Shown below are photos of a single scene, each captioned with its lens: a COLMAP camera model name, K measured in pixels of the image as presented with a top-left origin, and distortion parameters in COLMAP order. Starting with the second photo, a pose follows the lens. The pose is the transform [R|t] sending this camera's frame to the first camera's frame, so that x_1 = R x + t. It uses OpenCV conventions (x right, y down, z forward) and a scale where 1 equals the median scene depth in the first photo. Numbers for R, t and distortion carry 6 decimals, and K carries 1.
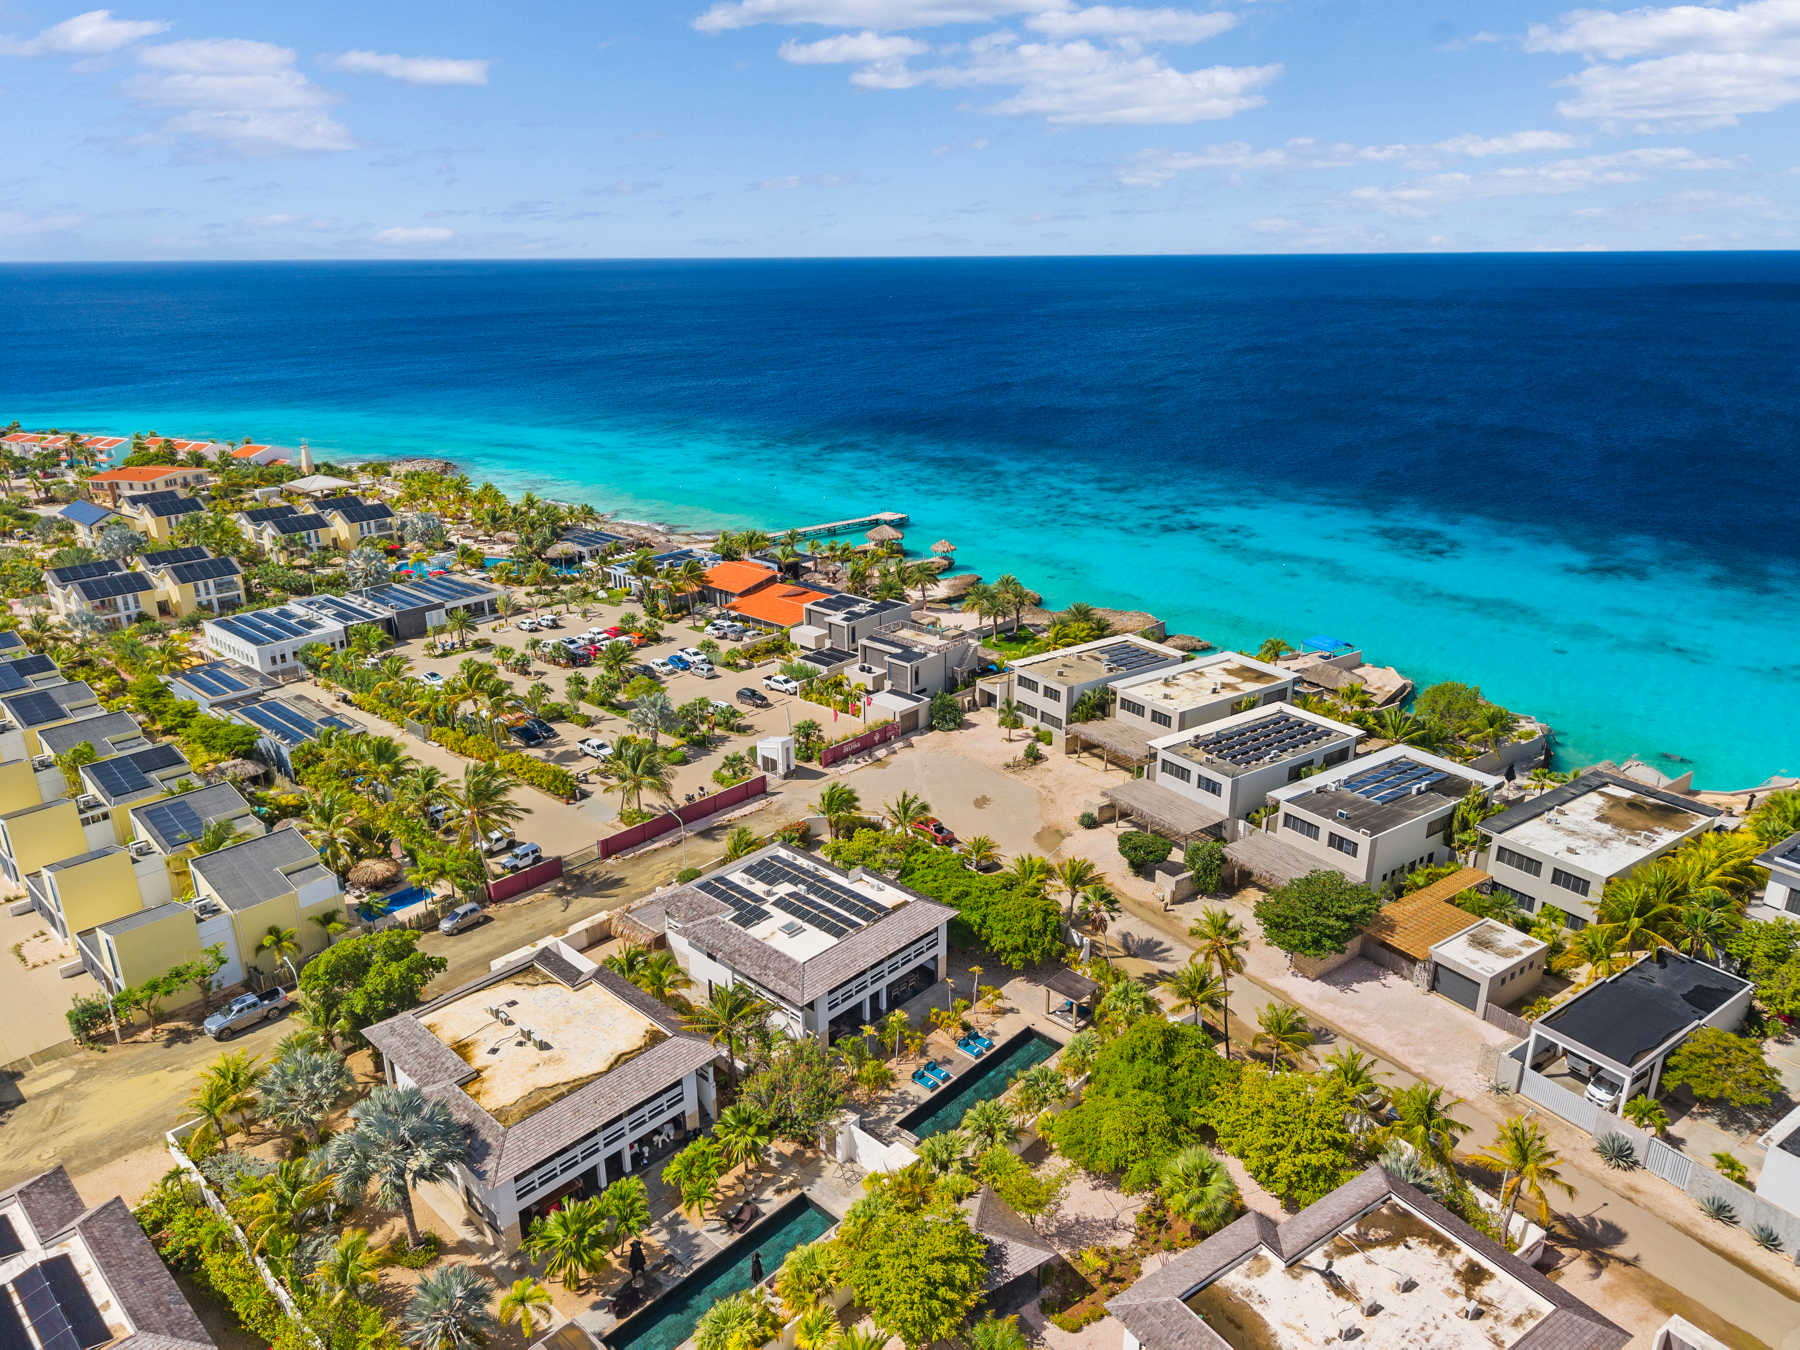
lens RADIAL K [[1213.7, 0, 884.1], [0, 1213.7, 650.7], [0, 0, 1]] dist [0.072657, -0.102862]
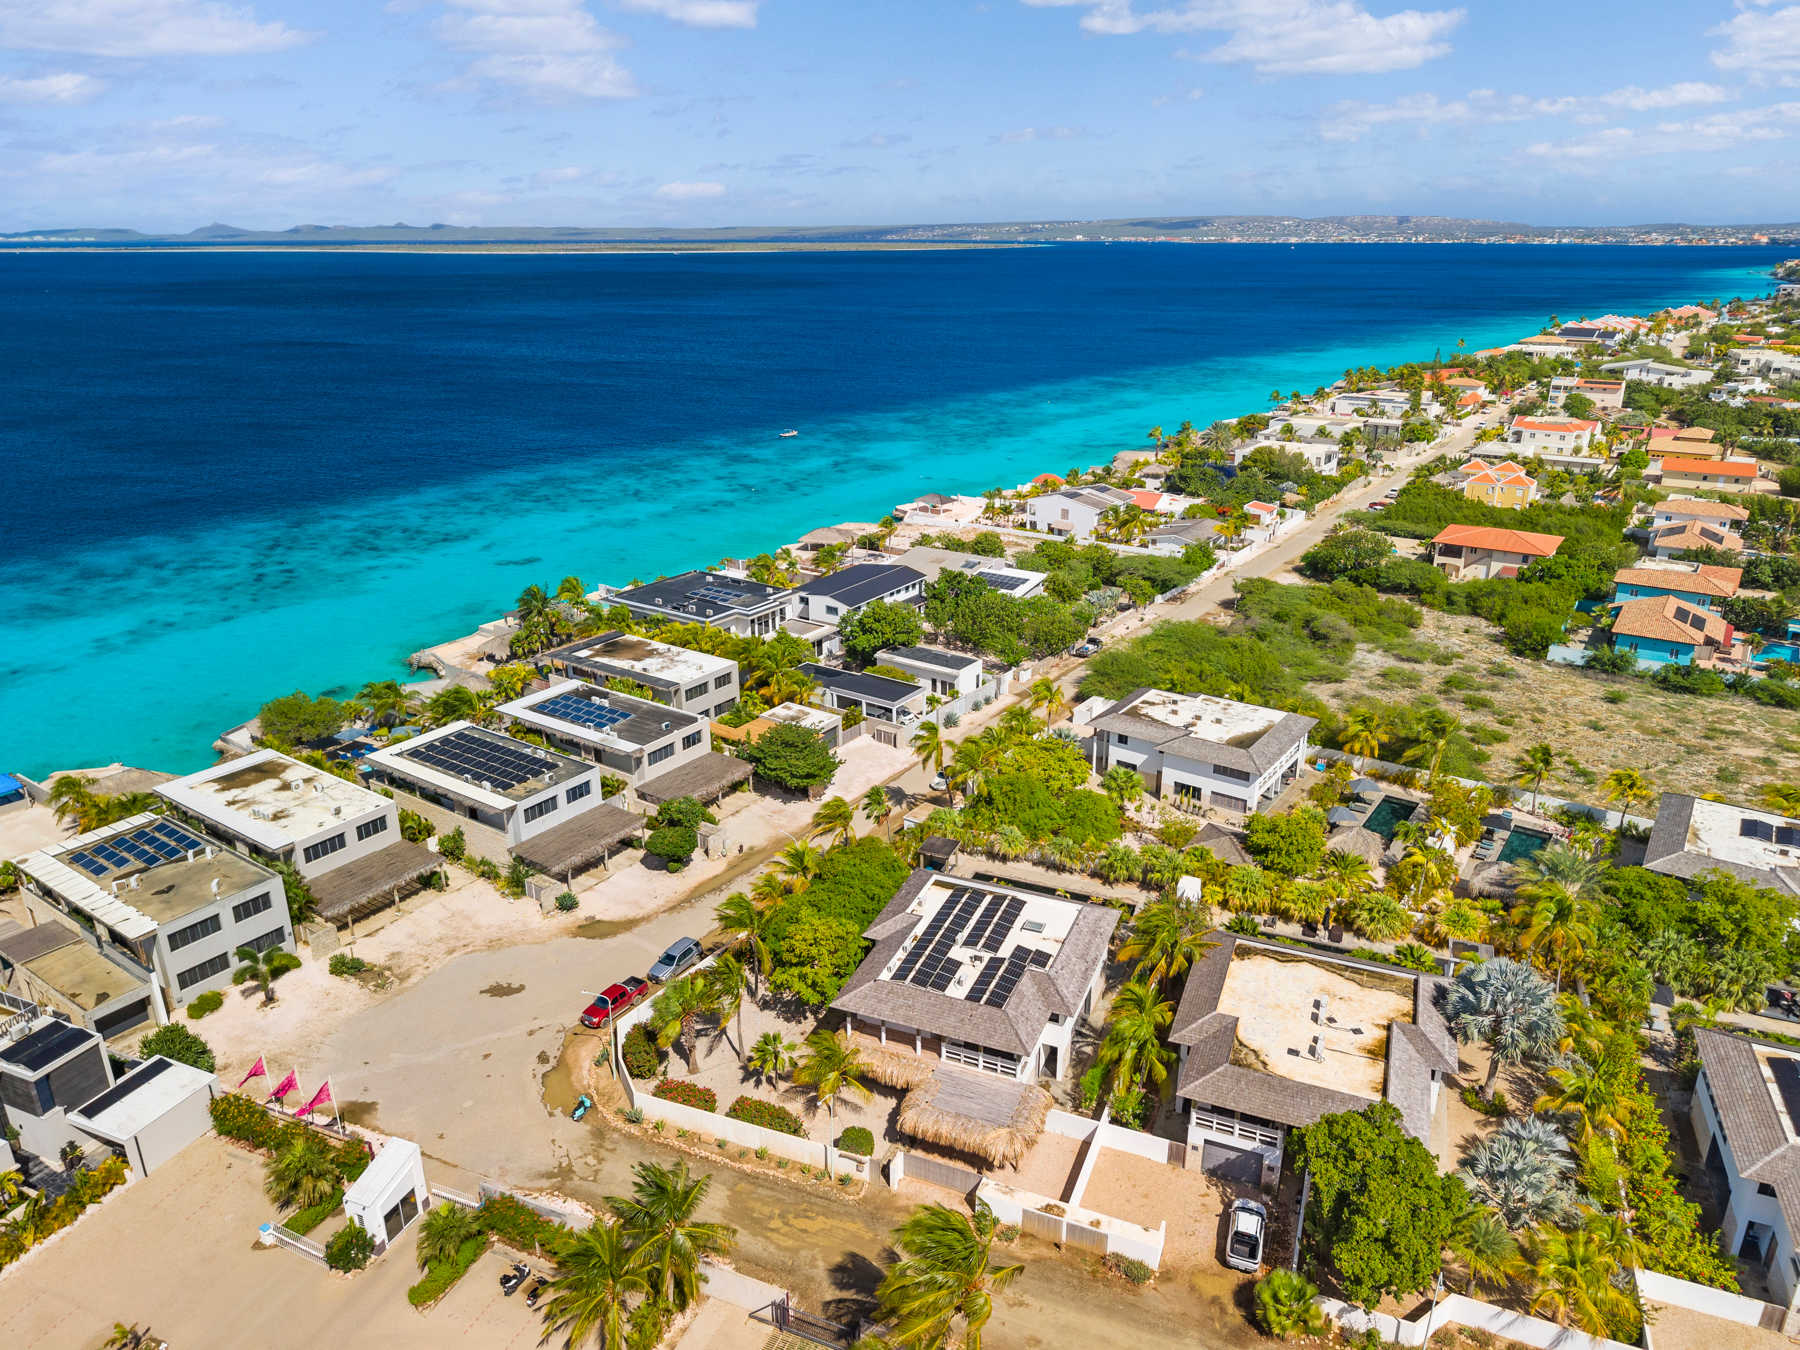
lens RADIAL K [[1222.9, 0, 896.2], [0, 1222.9, 677.2], [0, 0, 1]] dist [0.060546, -0.074724]
pose [[-0.359243, -0.308964, 0.880616, -0.705241], [0.299031, 0.855748, 0.422227, -0.327052], [-0.884039, 0.415014, -0.215032, 1.030559]]
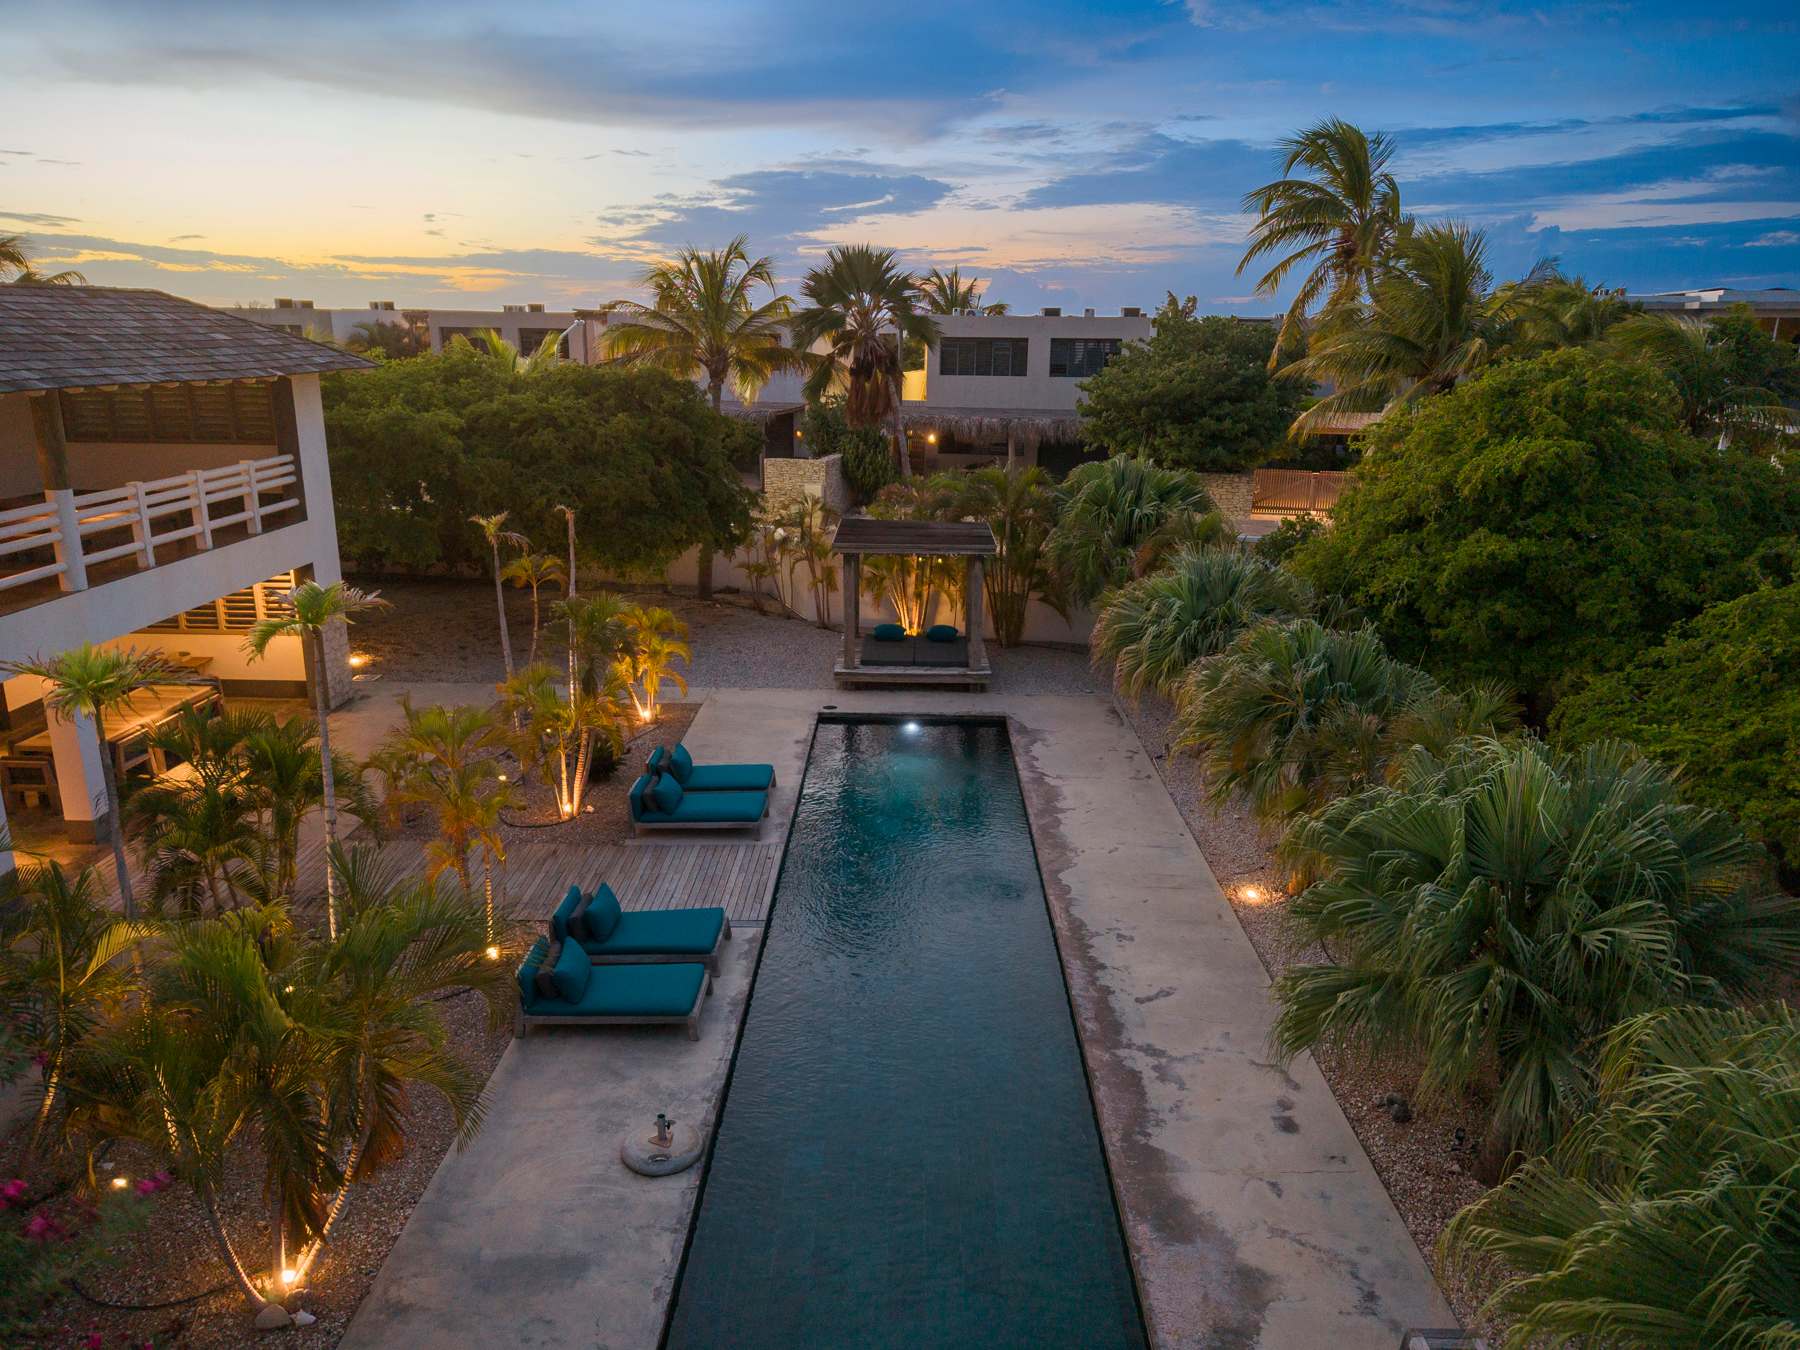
lens RADIAL K [[1236.5, 0, 898.9], [0, 1236.5, 690.5], [0, 0, 1]] dist [0.011221, -0.005612]
pose [[0.731974, -0.167150, 0.660511, -0.025657], [0.189197, 0.981179, 0.038632, 0.248518], [-0.654537, 0.096689, 0.749822, 0.677095]]
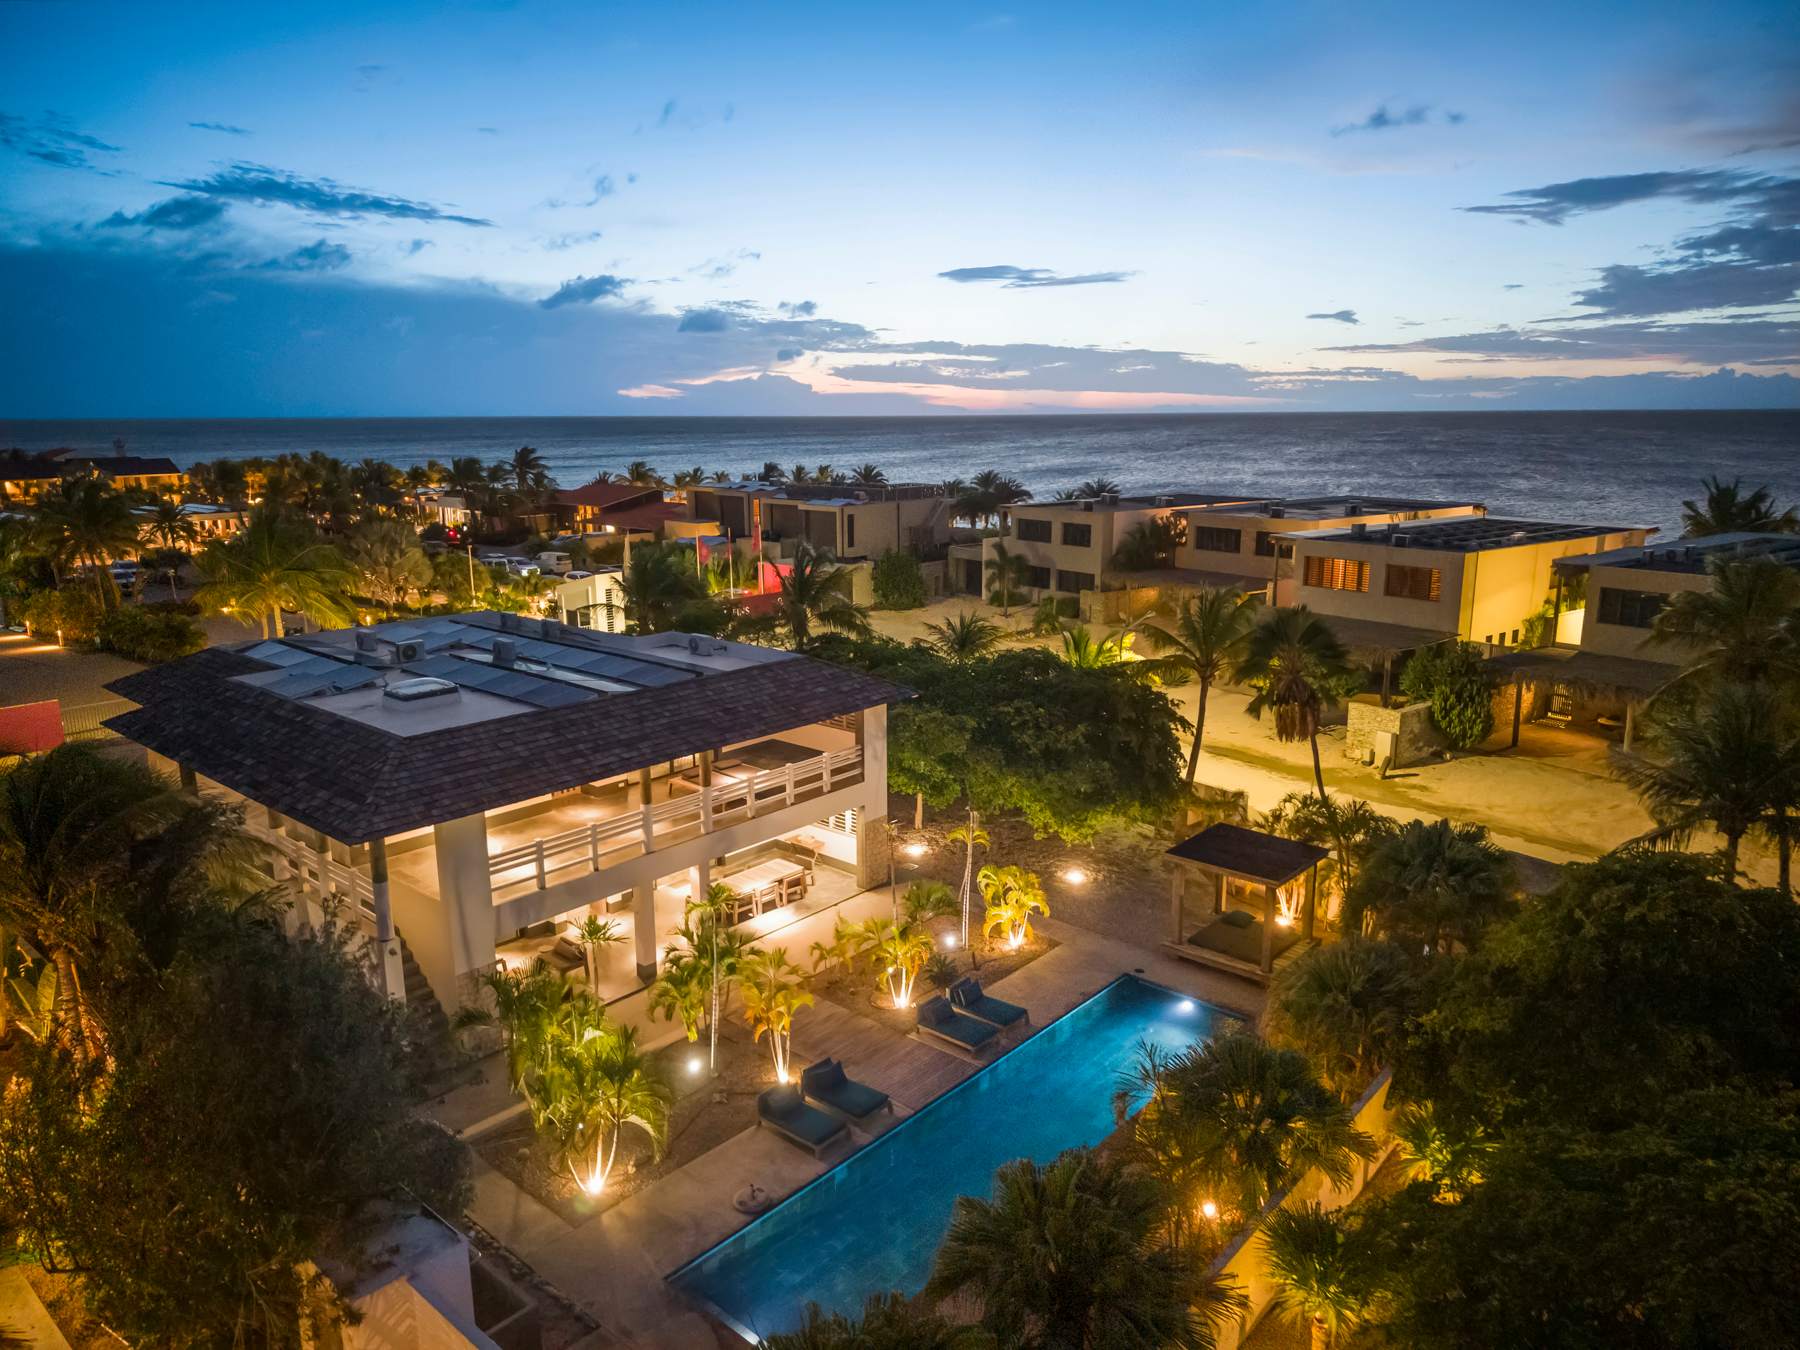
lens RADIAL K [[1207.2, 0, 890.4], [0, 1207.2, 681.0], [0, 0, 1]] dist [0.040722, -0.045204]
pose [[0.999350, 0.000326, 0.036039, 0.034298], [0.003311, 0.994899, -0.100817, 0.218054], [-0.035888, 0.100871, 0.994252, 0.554257]]
